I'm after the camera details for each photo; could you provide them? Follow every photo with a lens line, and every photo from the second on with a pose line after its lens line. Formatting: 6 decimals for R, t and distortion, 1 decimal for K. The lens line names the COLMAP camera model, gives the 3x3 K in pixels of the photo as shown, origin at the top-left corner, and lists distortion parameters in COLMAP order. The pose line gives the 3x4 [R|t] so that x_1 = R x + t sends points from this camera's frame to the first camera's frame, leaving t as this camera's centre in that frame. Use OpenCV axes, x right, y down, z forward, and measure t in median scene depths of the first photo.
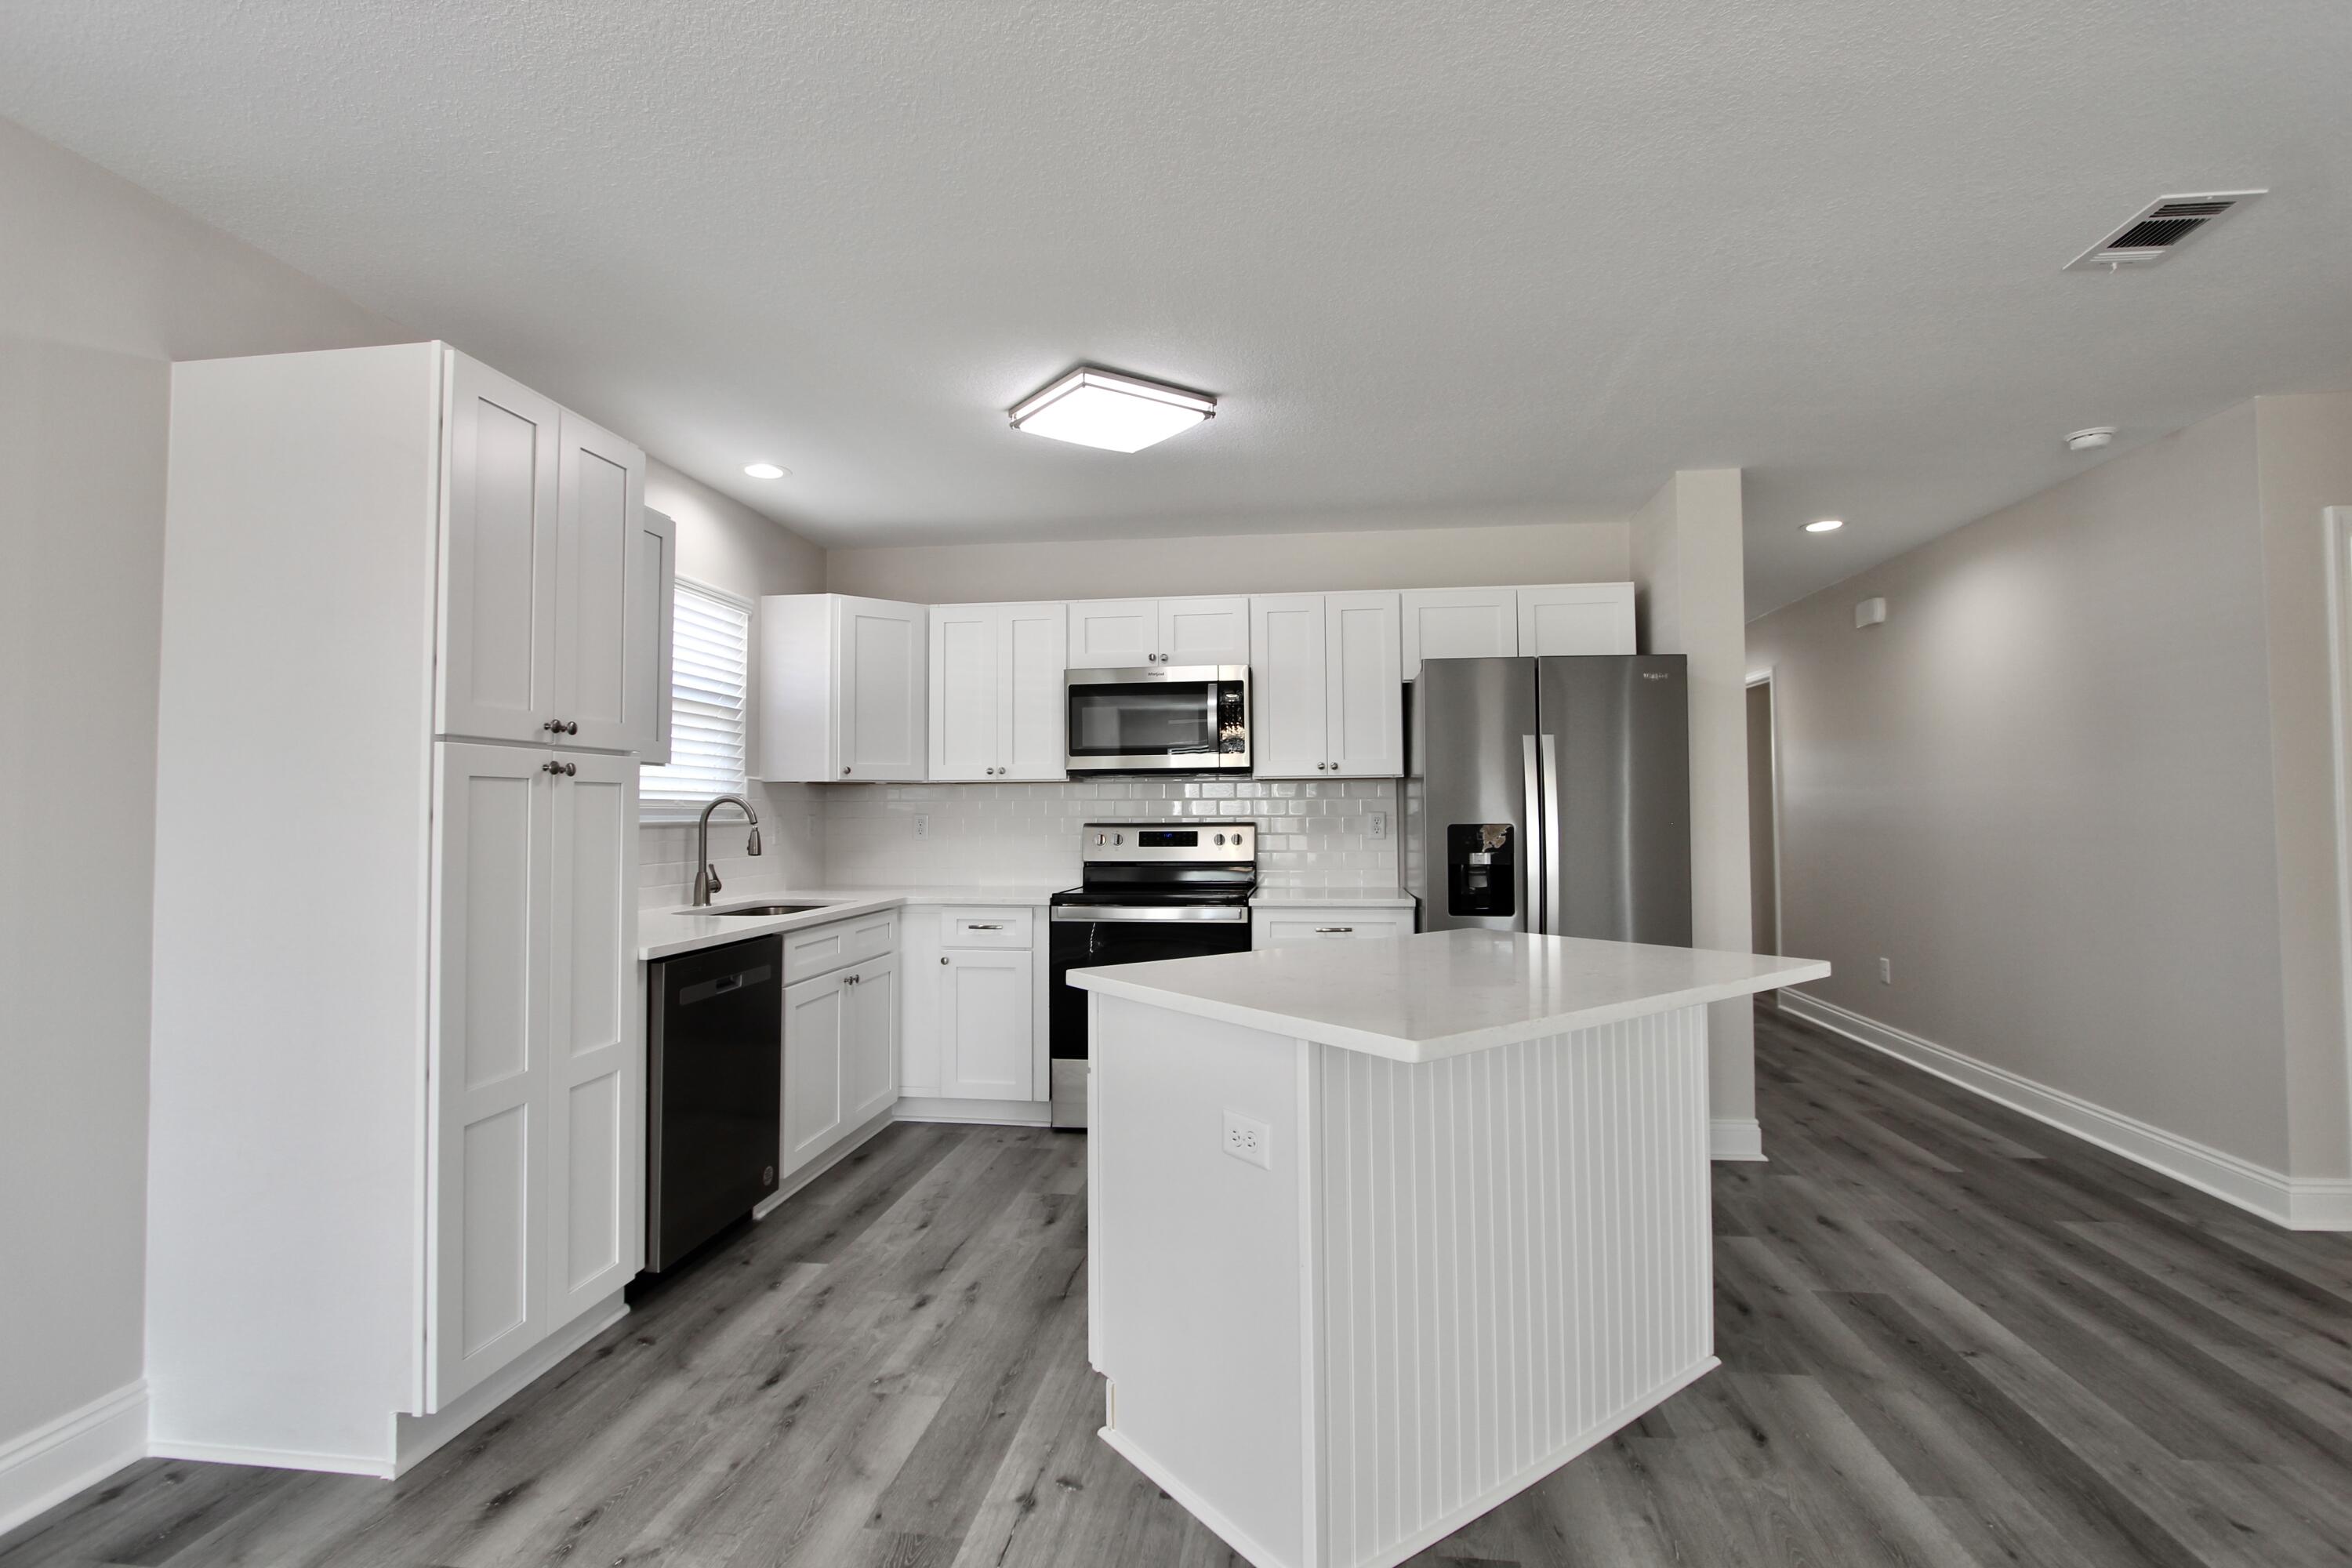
lens RADIAL K [[1098.1, 0, 1170.5], [0, 1098.1, 776.9], [0, 0, 1]] dist [-0.010302, -0.000821]
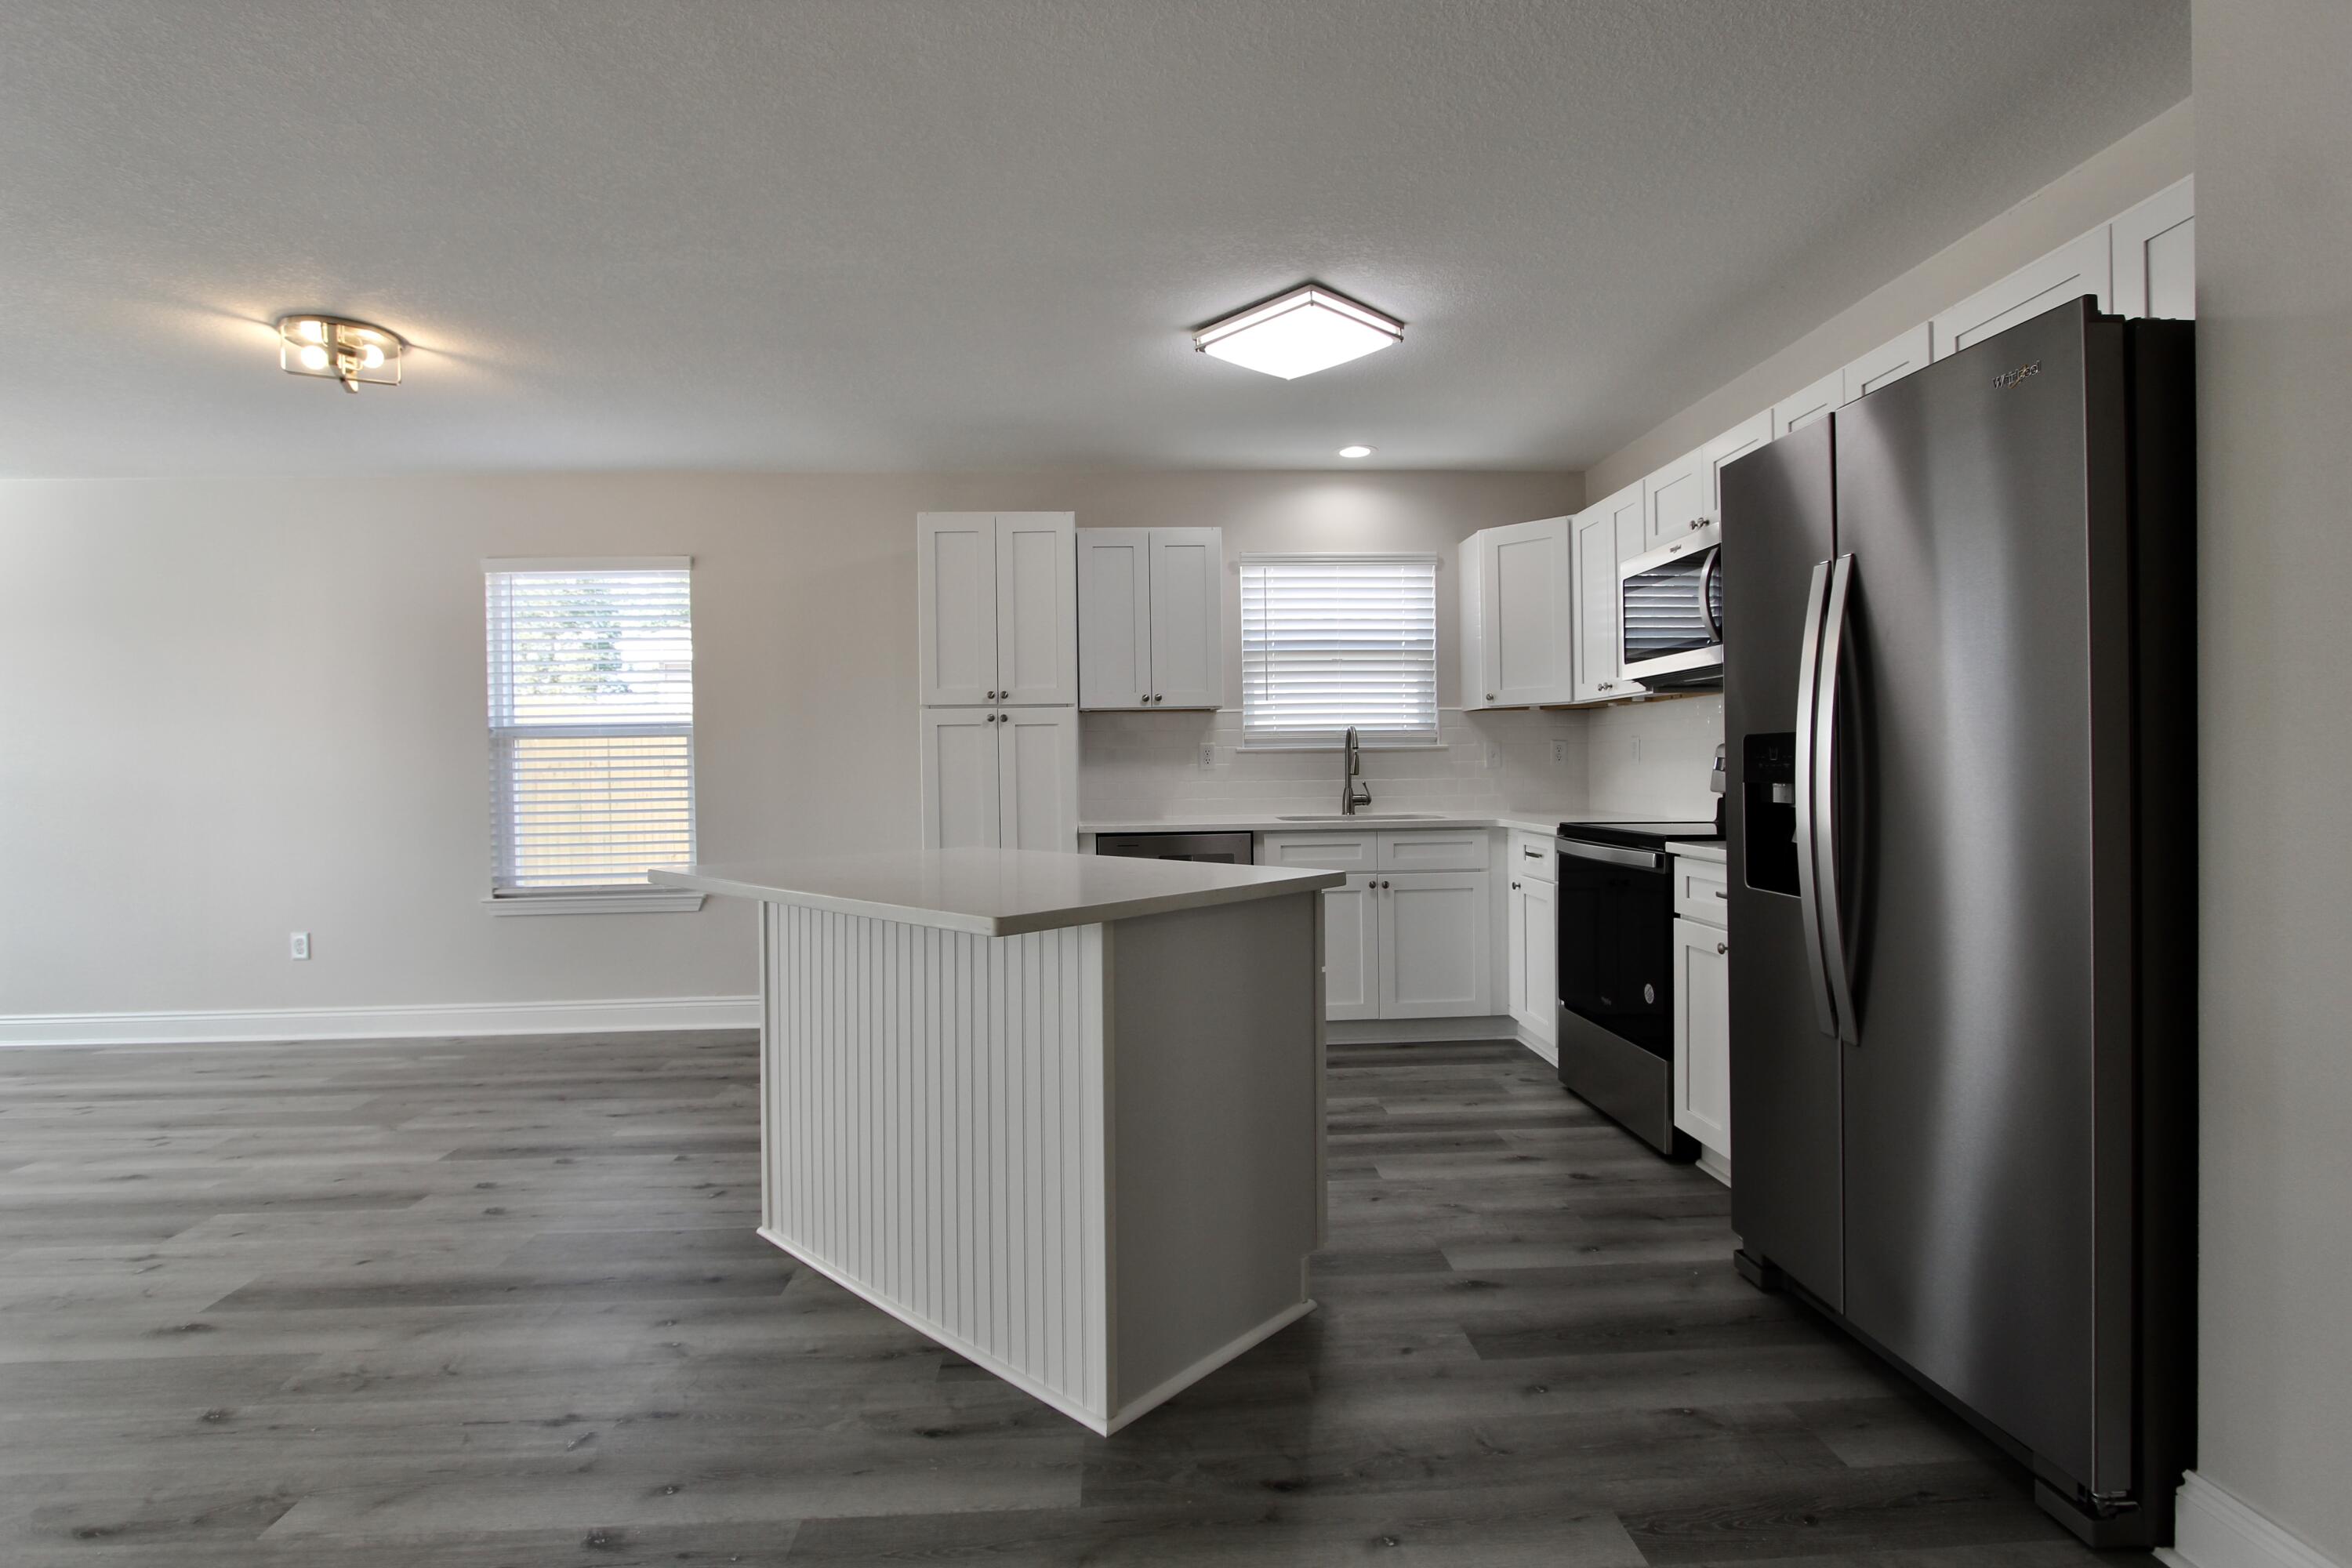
lens RADIAL K [[1098.1, 0, 1168.9], [0, 1098.1, 802.1], [0, 0, 1]] dist [-0.010302, -0.000821]
pose [[0.179525, 0.035733, -0.983104, 0.722841], [0.045626, 0.997962, 0.044605, 0.035011], [0.982695, -0.052862, 0.177529, 0.537752]]
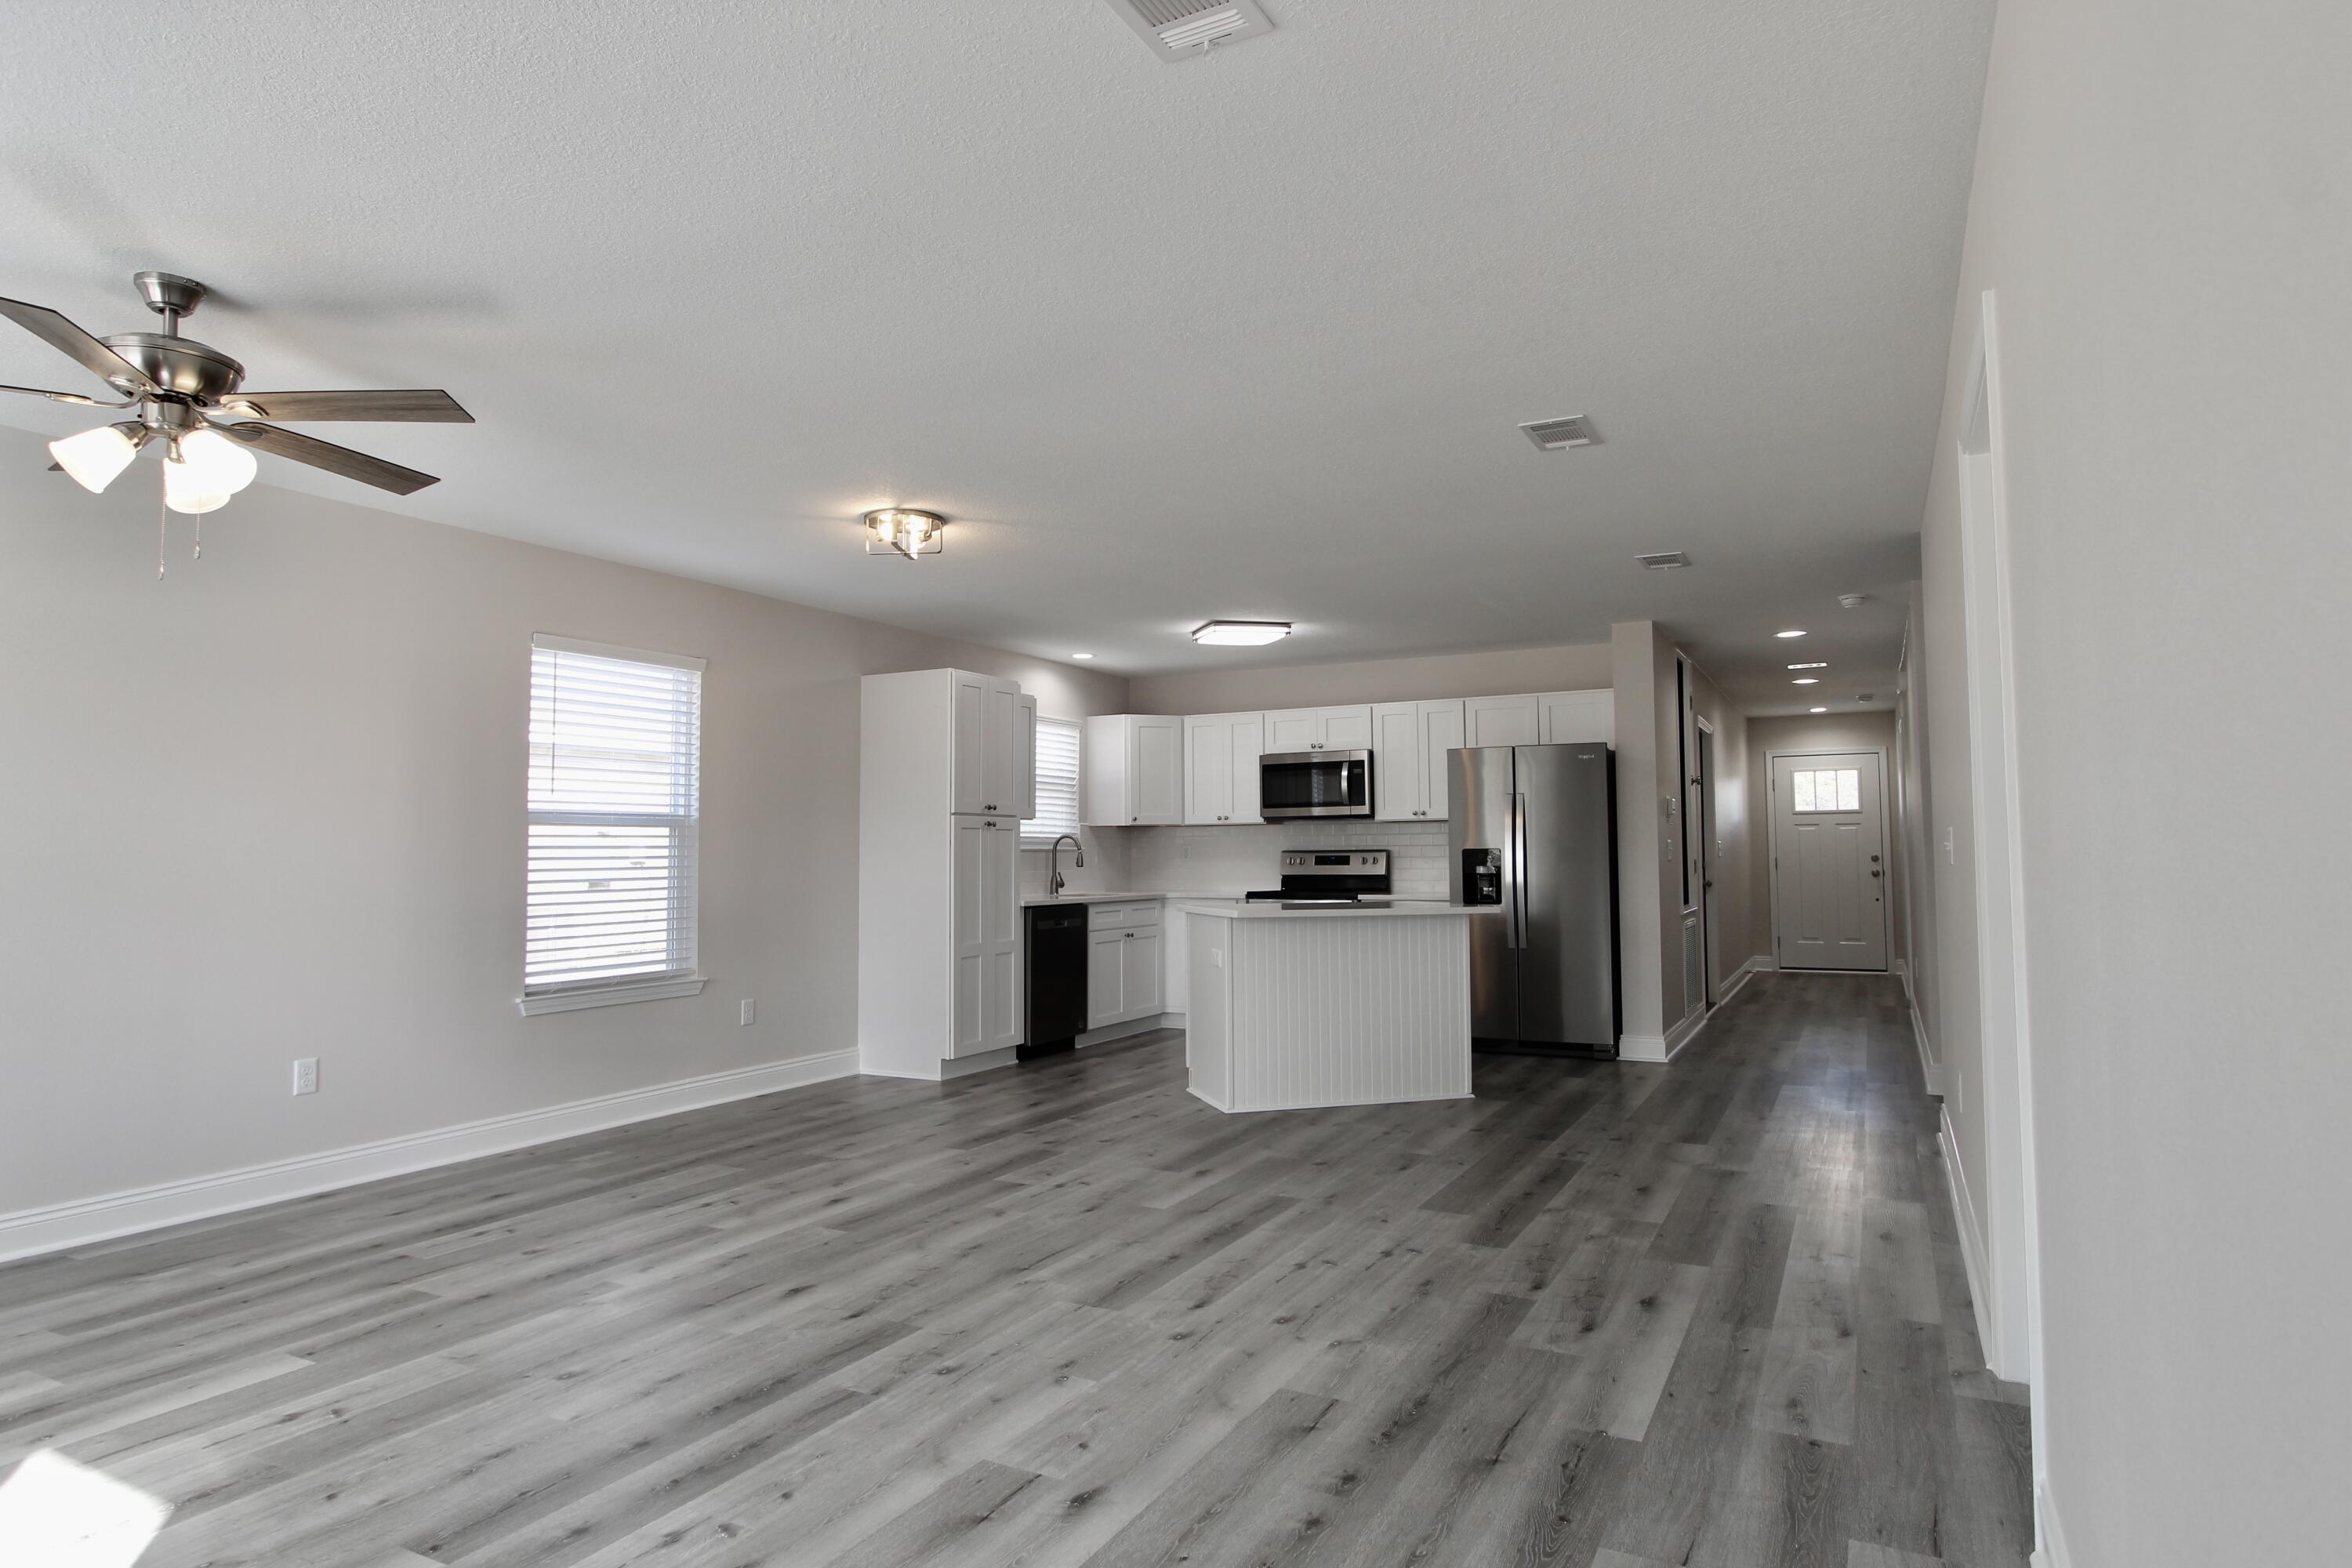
lens RADIAL K [[1326.5, 0, 1158.7], [0, 1326.5, 770.8], [0, 0, 1]] dist [-0.006214, -0.006309]
pose [[0.935548, -0.024801, -0.352327, 0.491842], [0.014008, 0.999352, -0.033151, -0.012864], [0.352921, 0.026079, 0.935290, -0.959405]]
